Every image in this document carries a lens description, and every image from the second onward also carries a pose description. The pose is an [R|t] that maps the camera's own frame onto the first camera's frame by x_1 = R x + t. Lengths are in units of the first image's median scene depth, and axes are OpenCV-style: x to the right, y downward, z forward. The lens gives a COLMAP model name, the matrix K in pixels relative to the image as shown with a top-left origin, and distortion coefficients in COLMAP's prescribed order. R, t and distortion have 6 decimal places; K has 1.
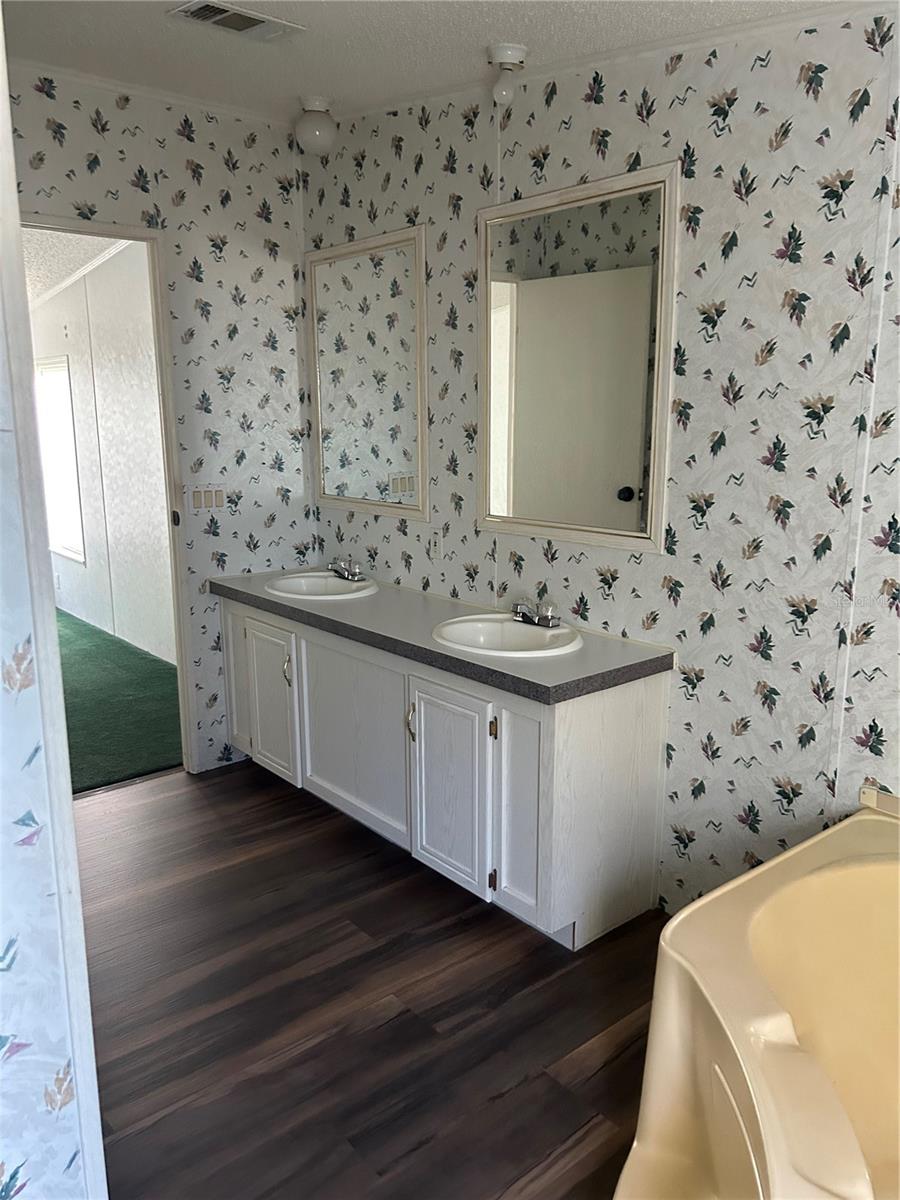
lens RADIAL K [[907.0, 0, 448.0], [0, 907.0, 594.3], [0, 0, 1]] dist [0.076657, -0.093740]
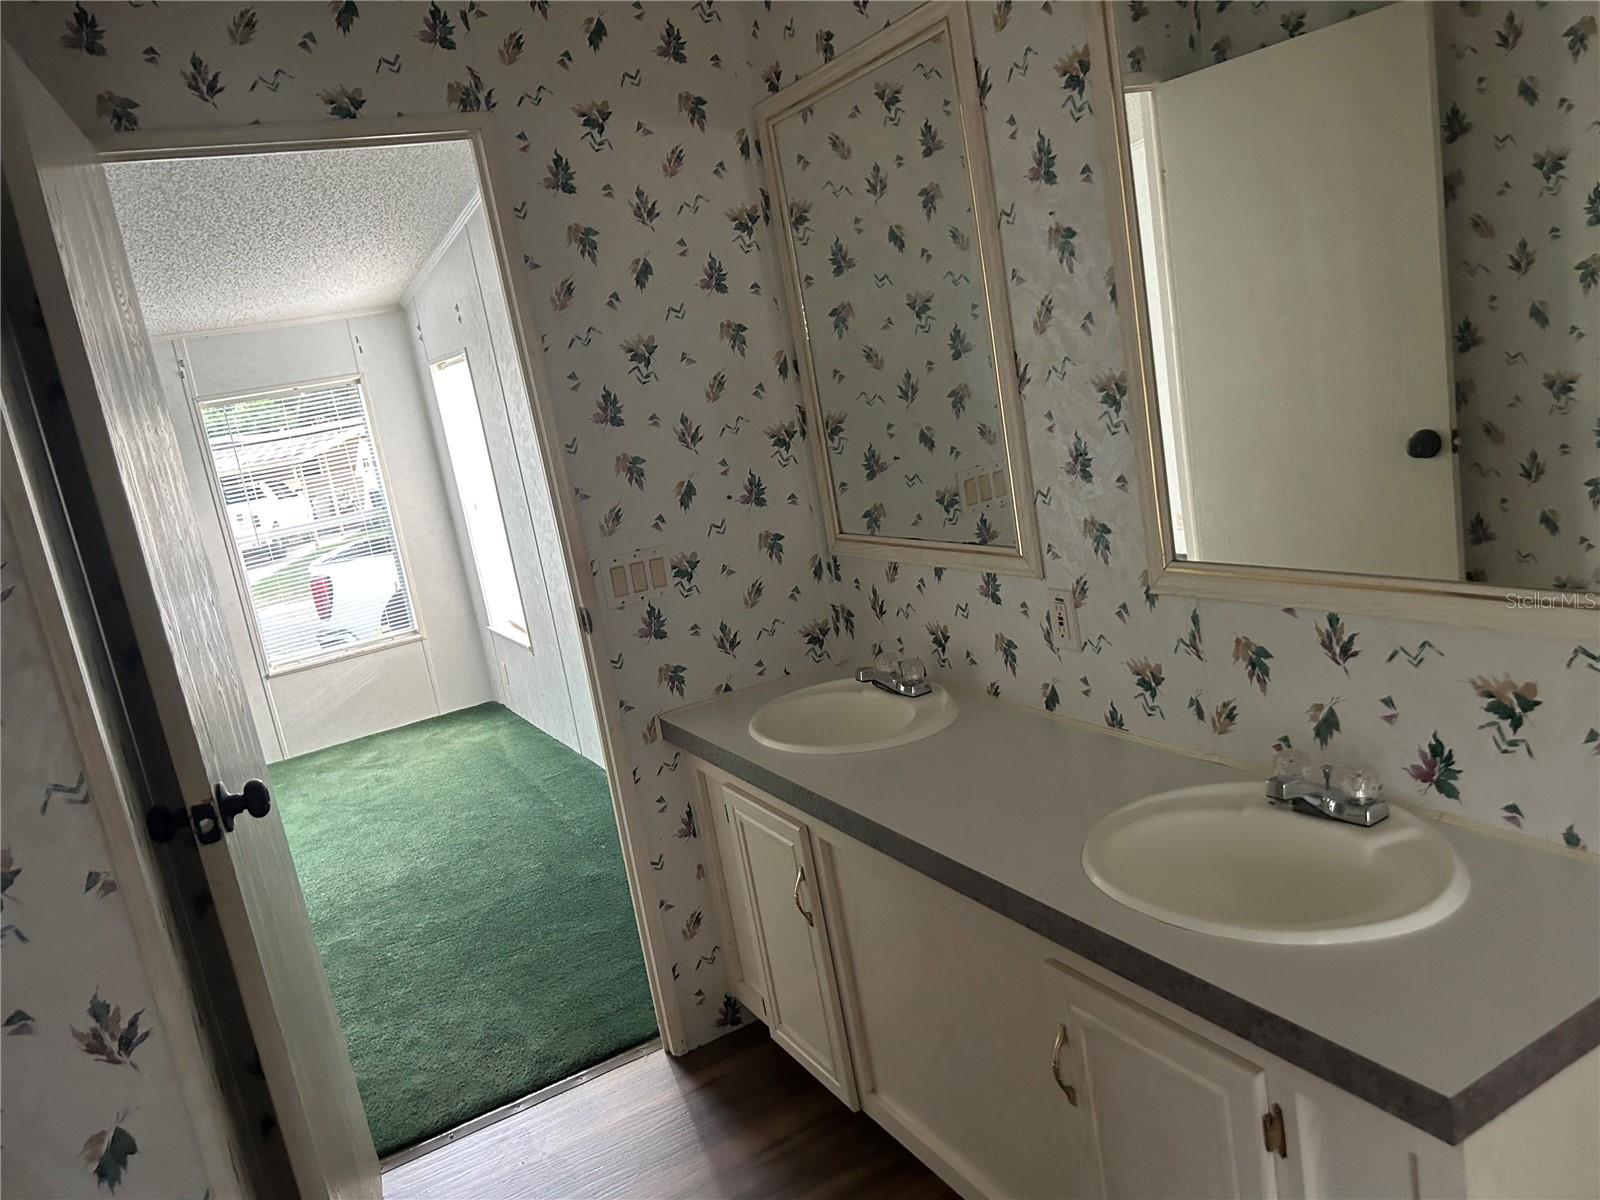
lens RADIAL K [[1209.3, 0, 787.1], [0, 1209.3, 601.5], [0, 0, 1]] dist [0.076657, -0.093740]
pose [[0.966102, -0.116521, -0.230367, -0.004380], [0.118822, 0.992908, -0.003910, -0.076180], [0.229189, -0.023596, 0.973096, 0.298519]]
